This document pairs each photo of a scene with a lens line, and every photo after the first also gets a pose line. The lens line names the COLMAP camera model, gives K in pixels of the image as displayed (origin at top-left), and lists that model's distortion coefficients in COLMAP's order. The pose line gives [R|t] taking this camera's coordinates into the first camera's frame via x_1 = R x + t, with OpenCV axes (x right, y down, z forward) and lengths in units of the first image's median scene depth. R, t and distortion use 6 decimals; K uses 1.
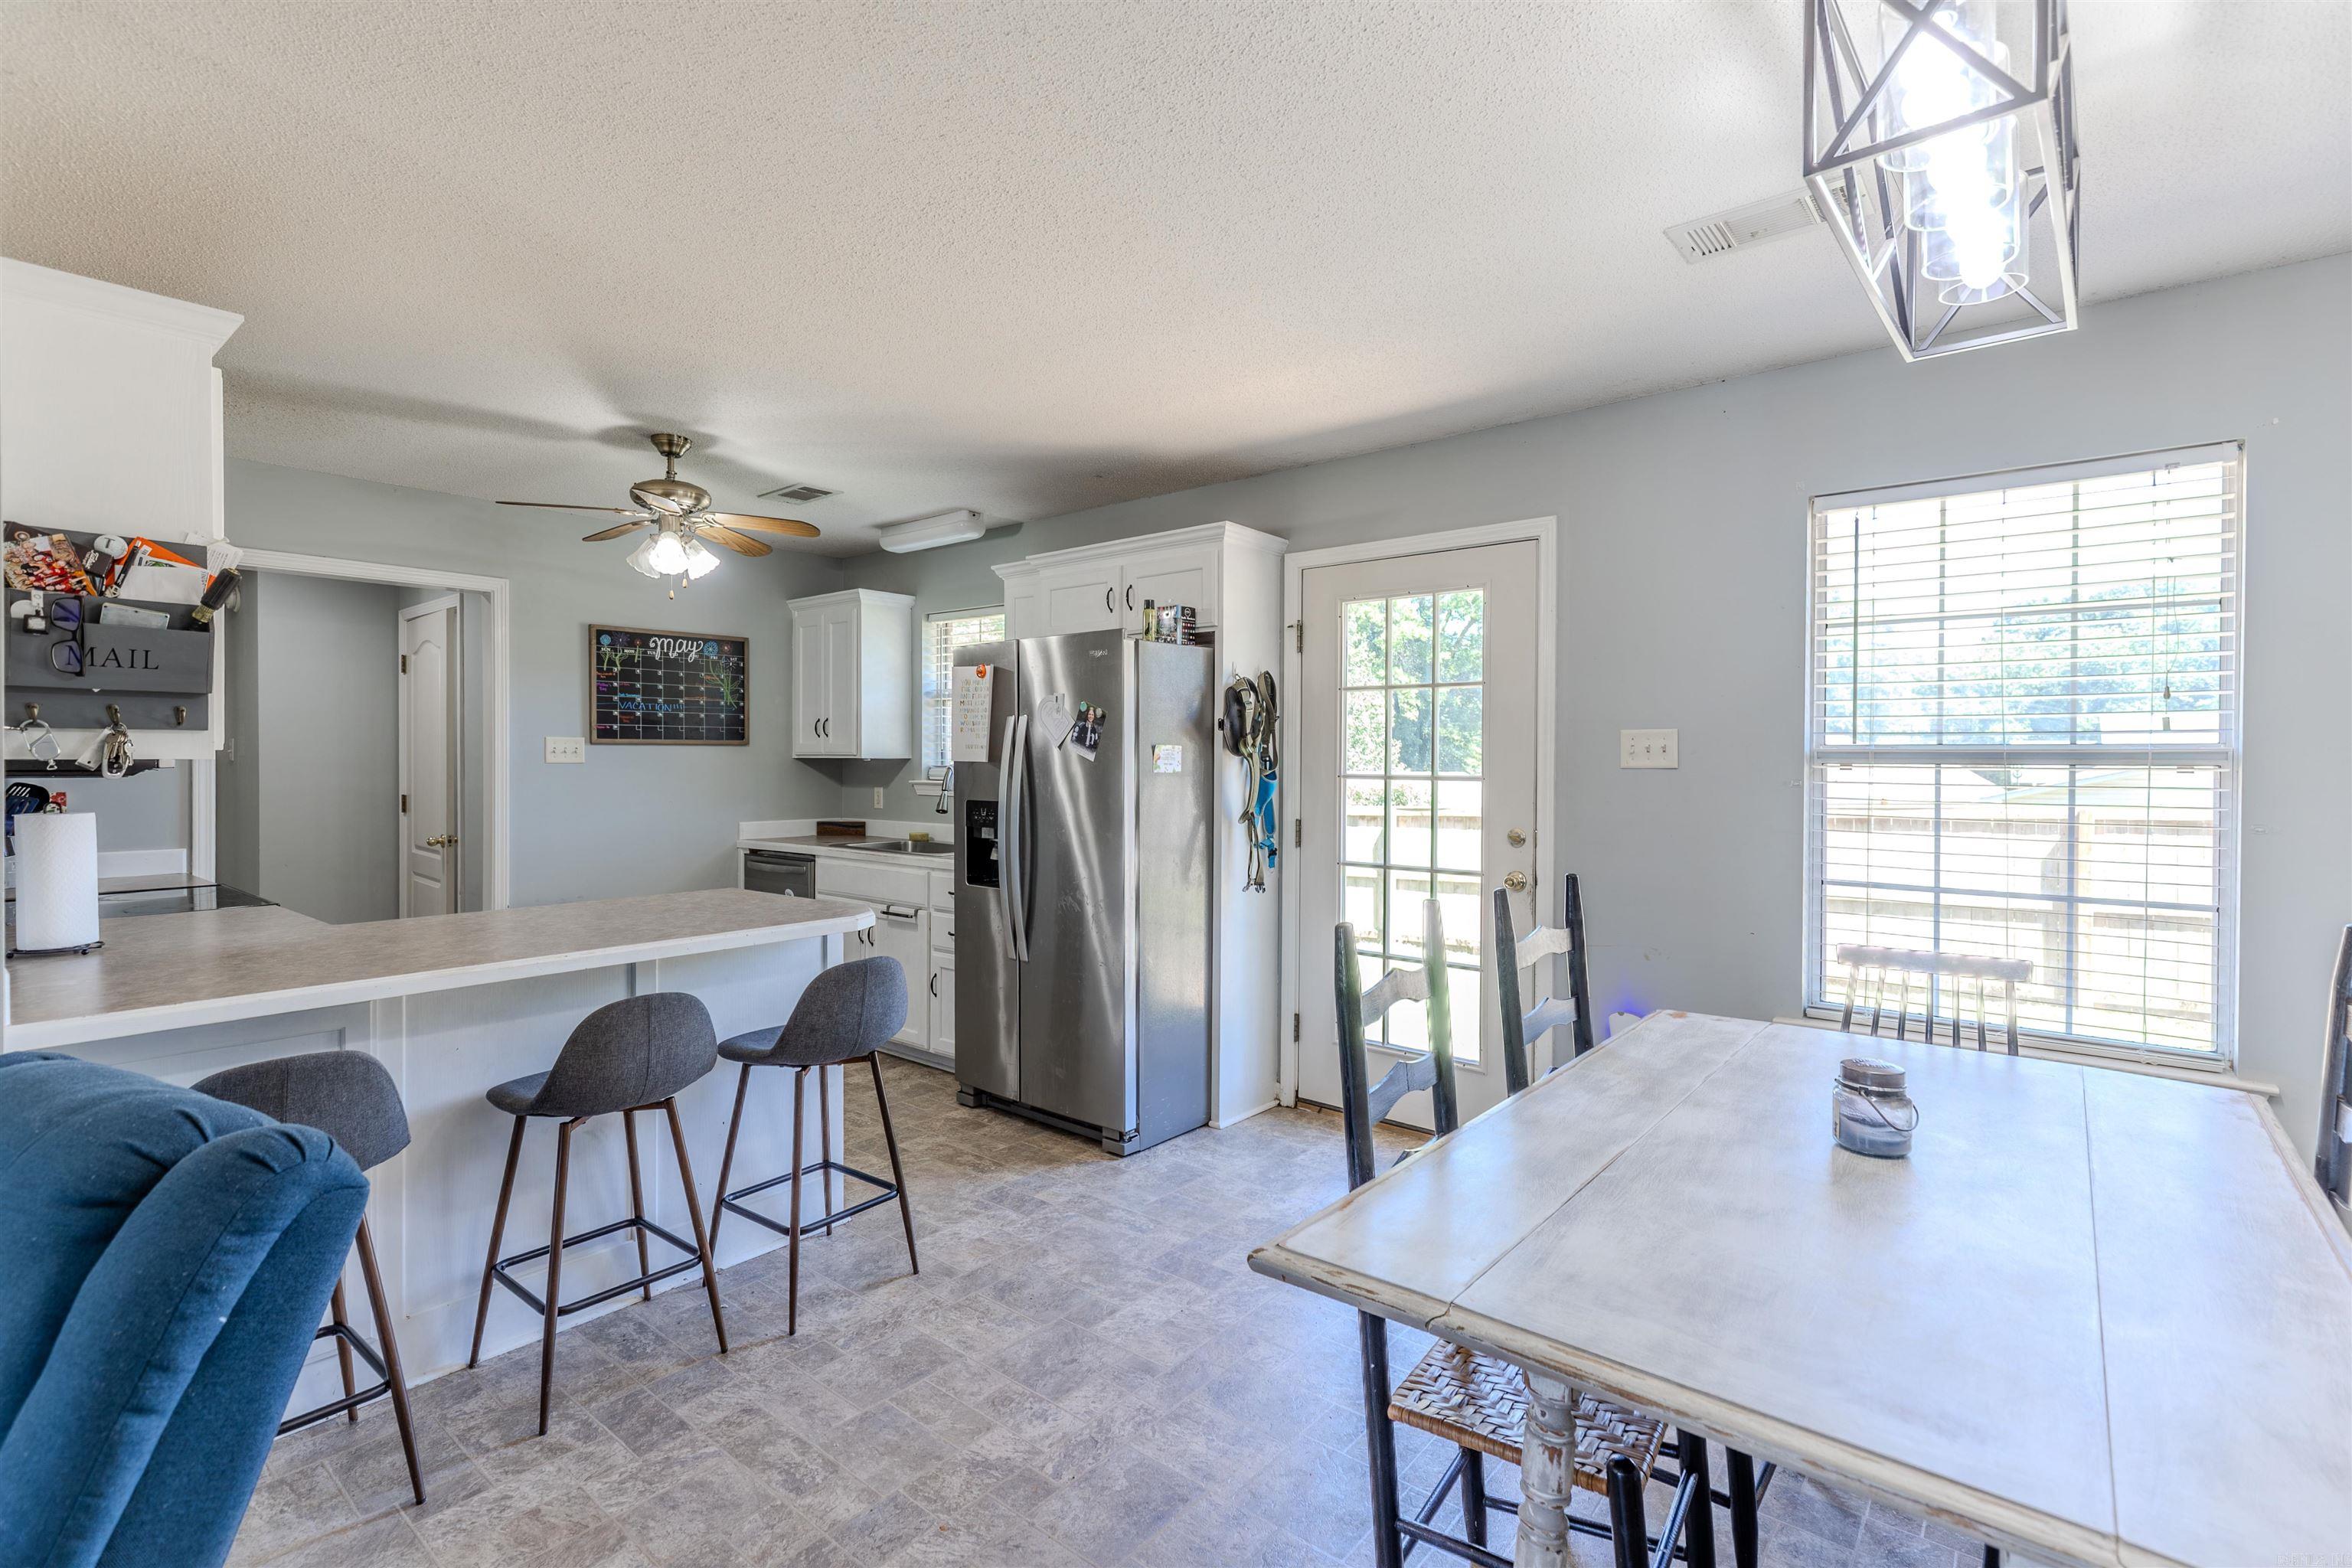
lens RADIAL K [[1089.5, 0, 1176.0], [0, 1089.5, 784.0], [0, 0, 1]] dist [0.003874, 0.000519]
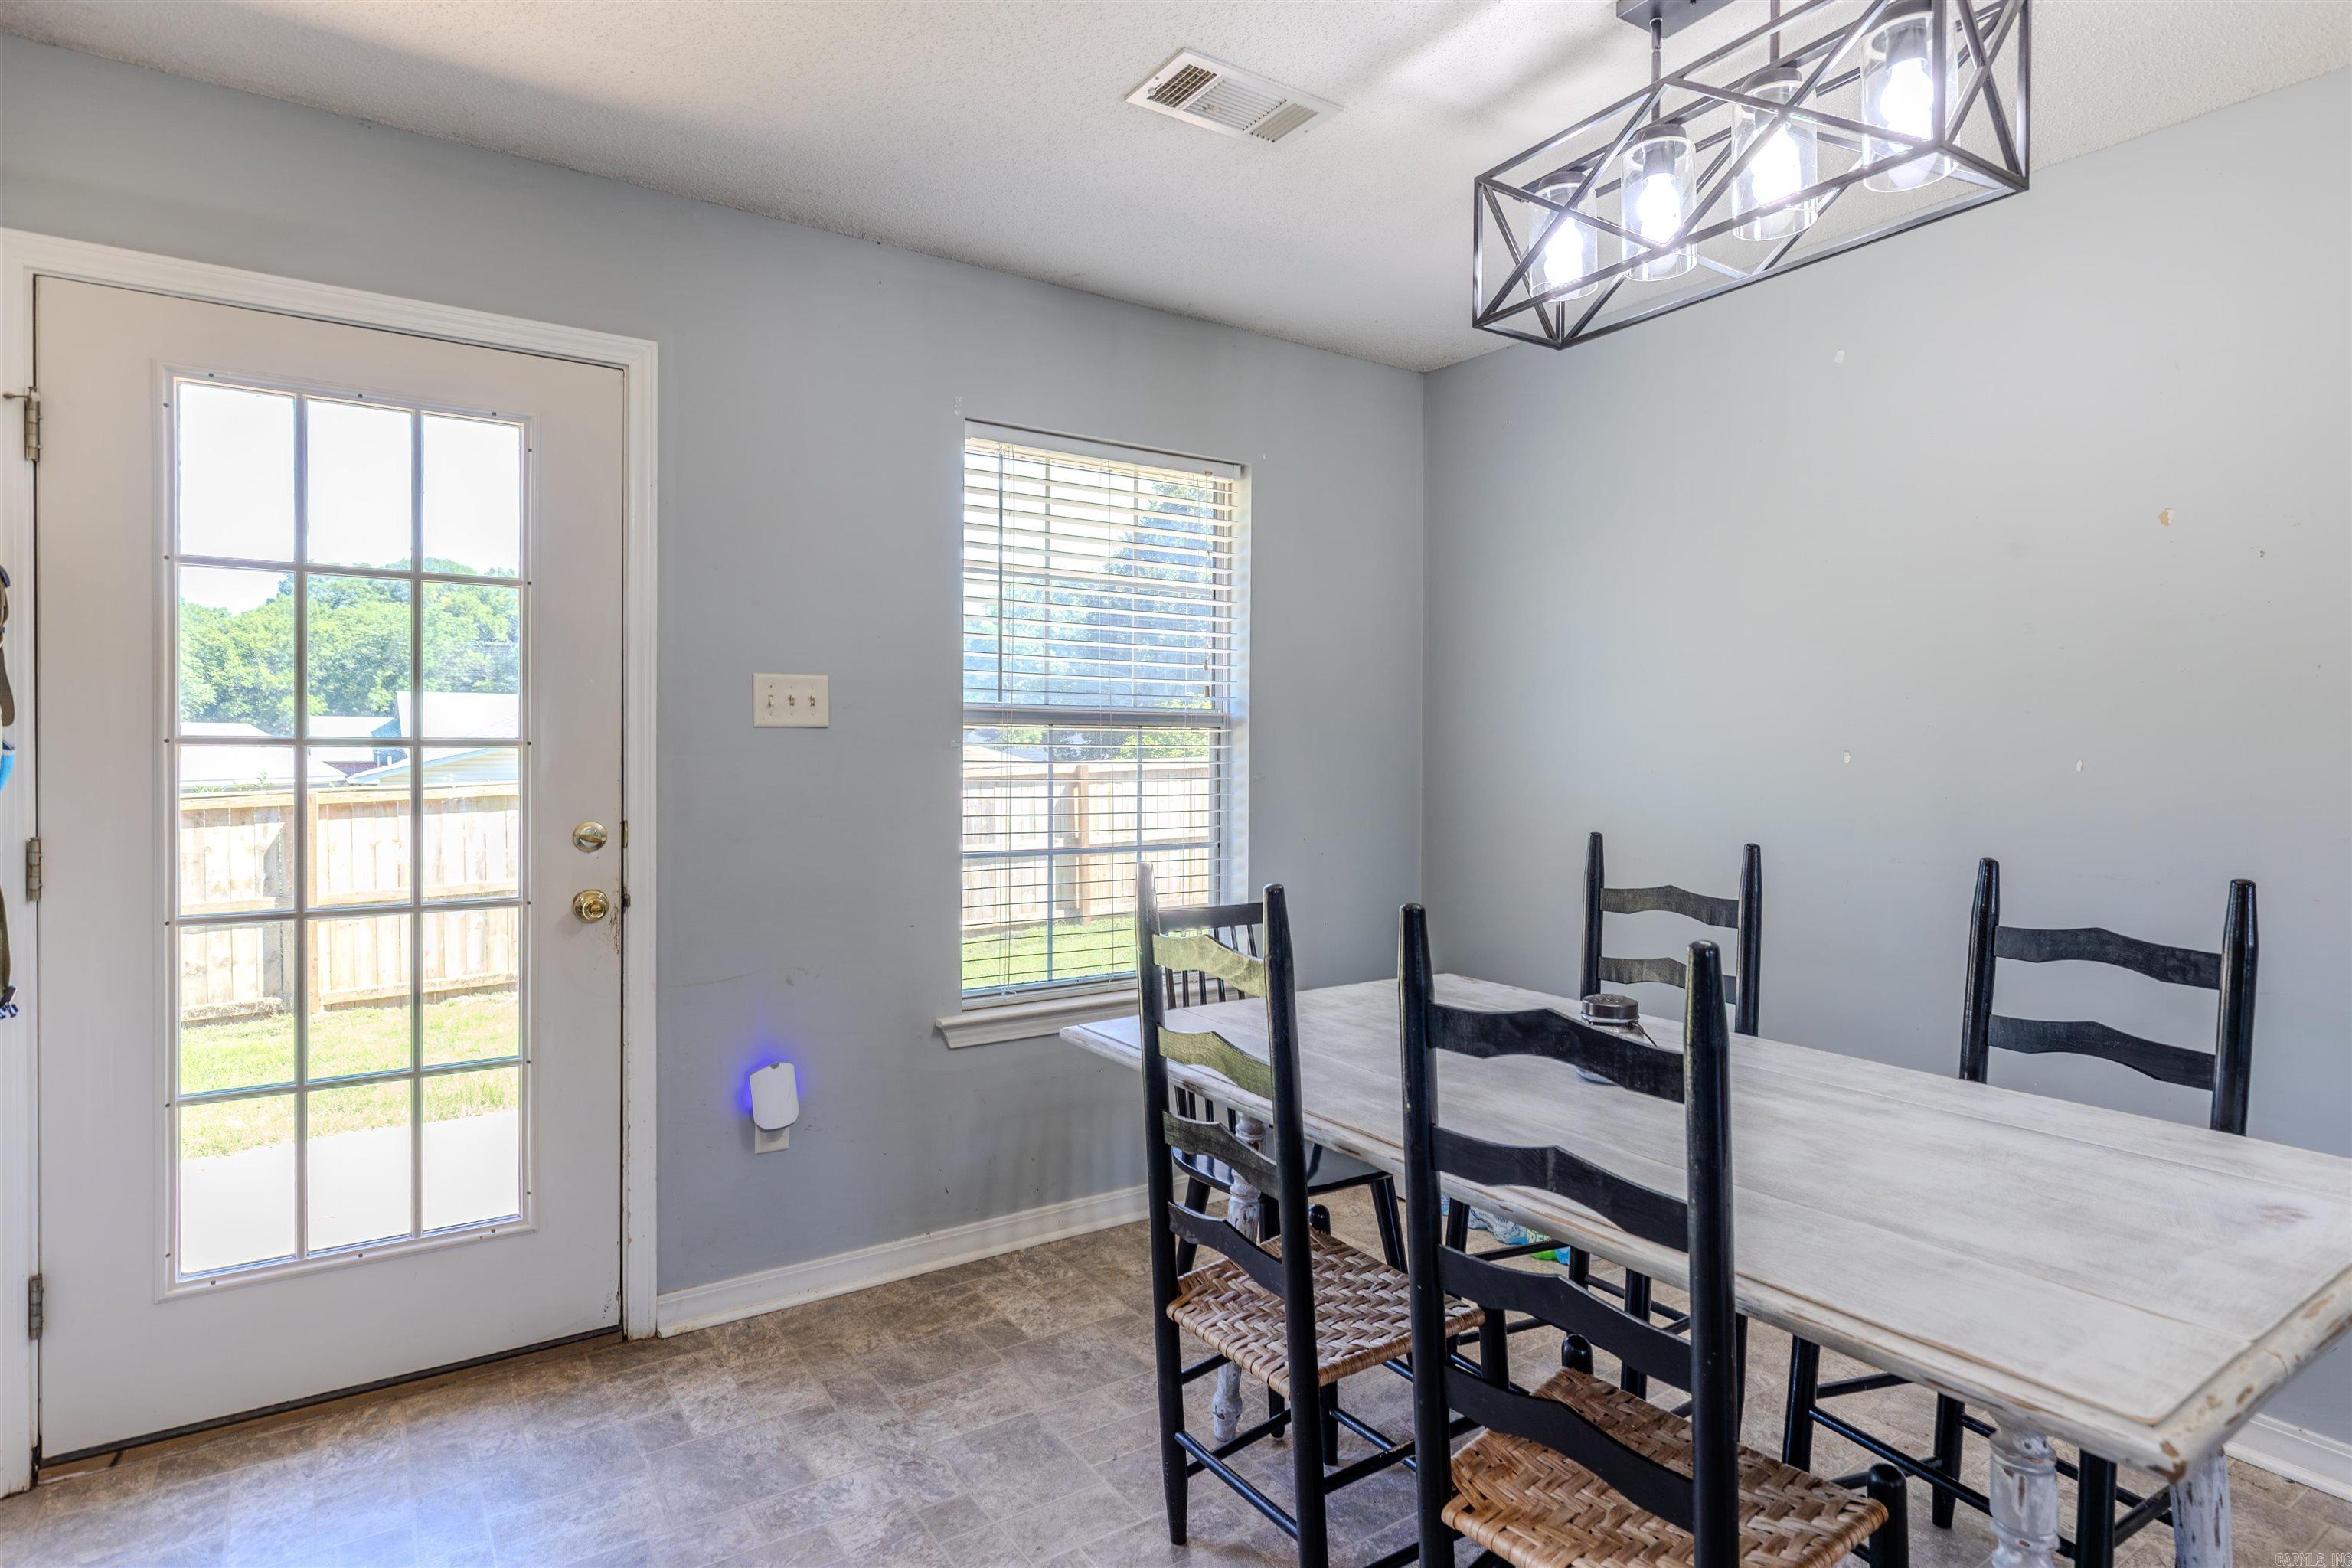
lens RADIAL K [[1214.2, 0, 1175.0], [0, 1214.2, 772.5], [0, 0, 1]] dist [-0.004081, -0.001458]
pose [[0.282710, -0.023218, 0.958924, -0.305697], [0.018389, 0.999654, 0.018783, 0.006436], [-0.959029, 0.012324, 0.283040, 0.556746]]
